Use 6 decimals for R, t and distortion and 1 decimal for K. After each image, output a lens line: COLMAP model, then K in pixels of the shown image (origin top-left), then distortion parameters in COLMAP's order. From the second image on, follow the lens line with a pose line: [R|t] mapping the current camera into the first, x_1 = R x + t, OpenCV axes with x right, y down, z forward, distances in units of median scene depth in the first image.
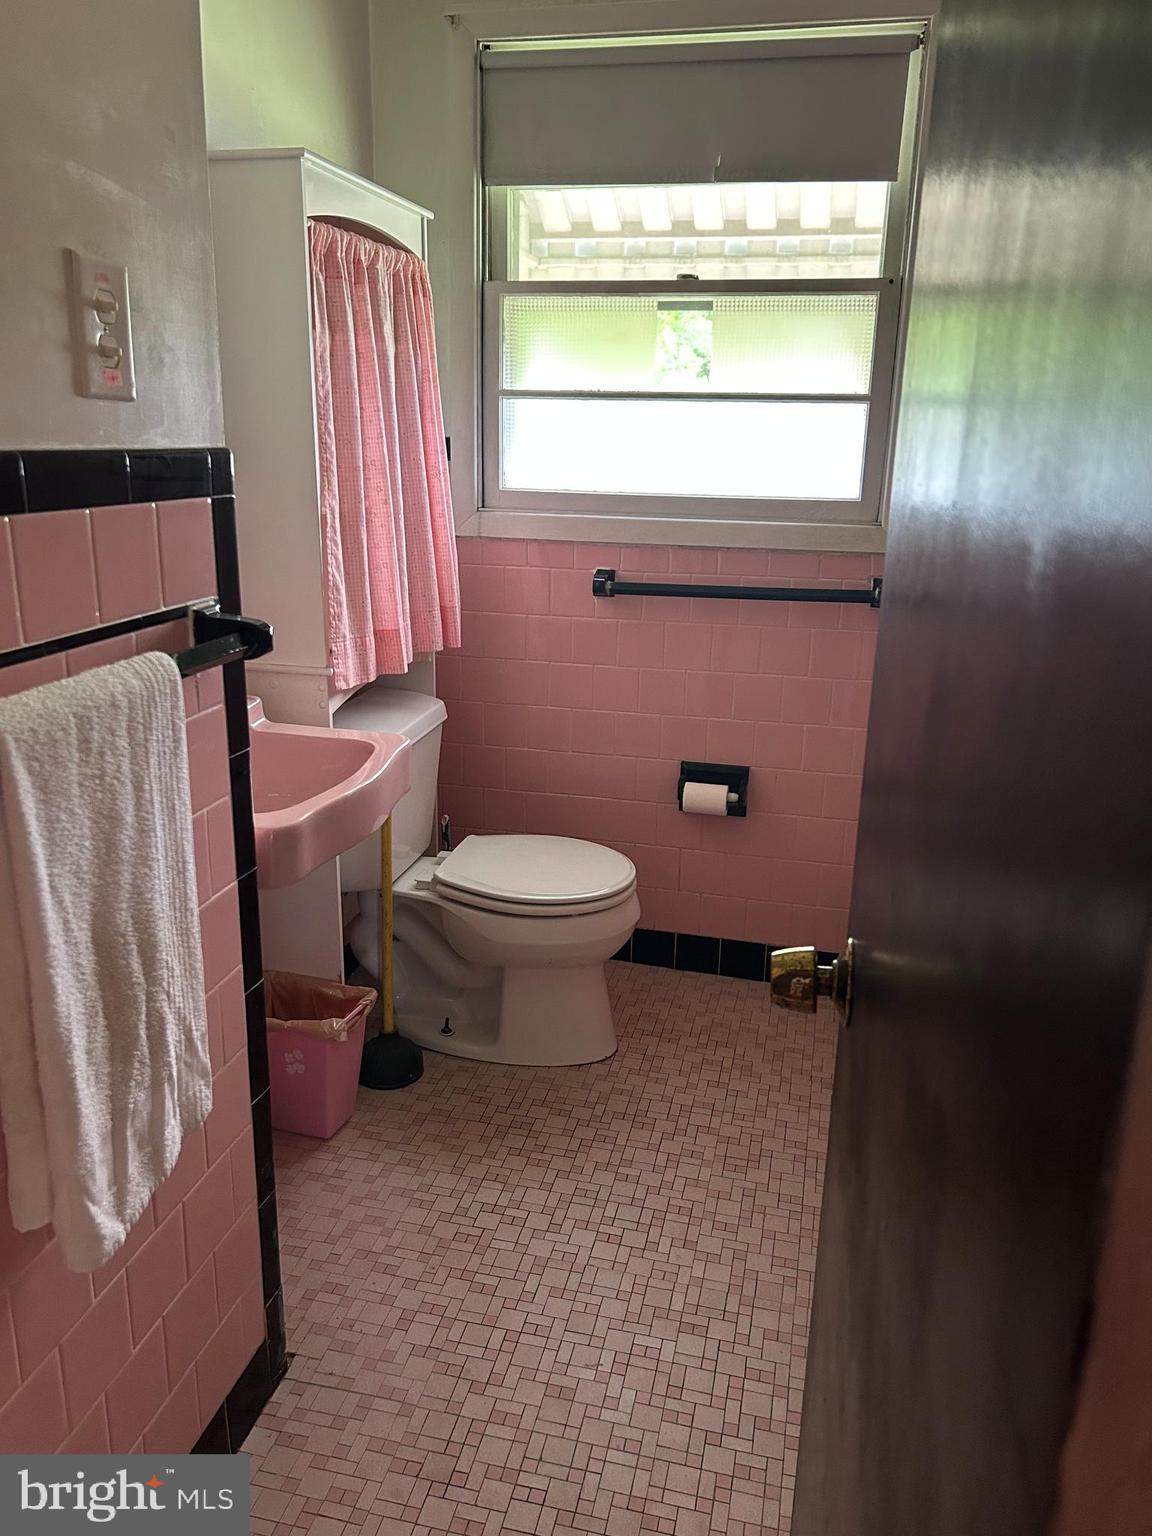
lens RADIAL K [[1179.7, 0, 576.0], [0, 1179.7, 768.0], [0, 0, 1]] dist [0.070465, -0.060013]
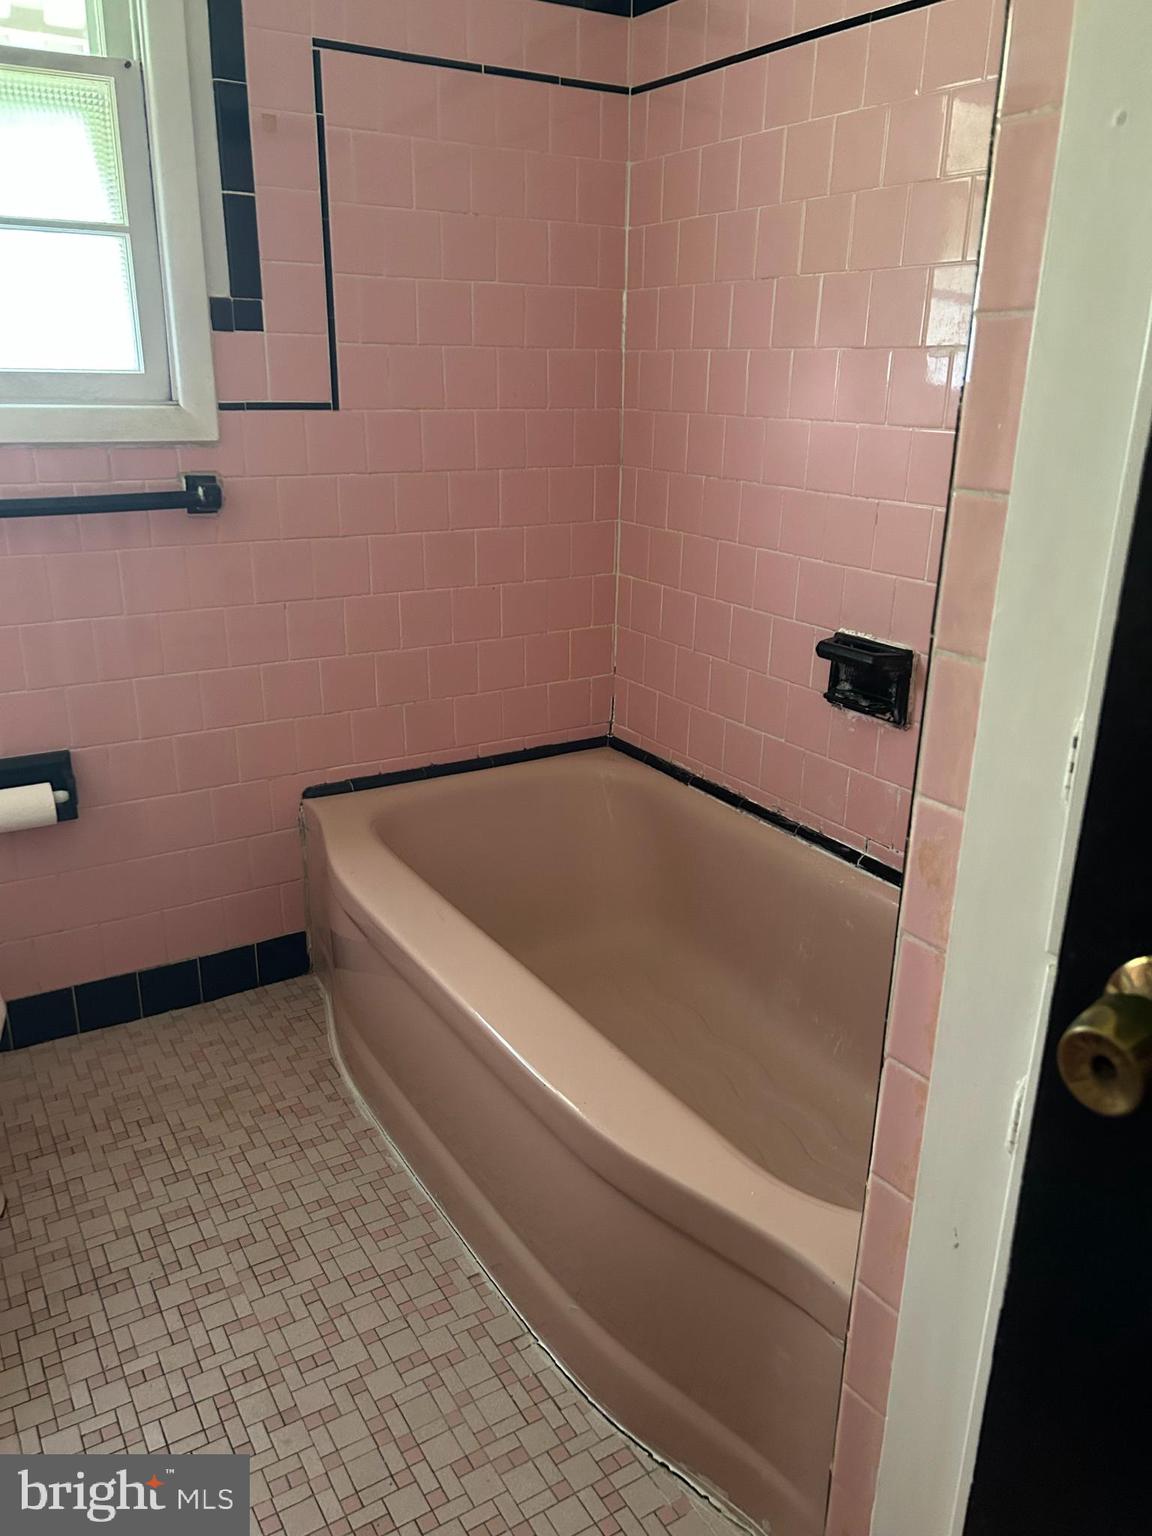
lens RADIAL K [[1179.7, 0, 576.0], [0, 1179.7, 768.0], [0, 0, 1]] dist [0.070465, -0.060013]
pose [[0.714711, -0.240974, 0.656597, -0.130855], [0.201532, 0.969911, 0.136592, -0.031559], [-0.669756, 0.034702, 0.741770, 0.278577]]
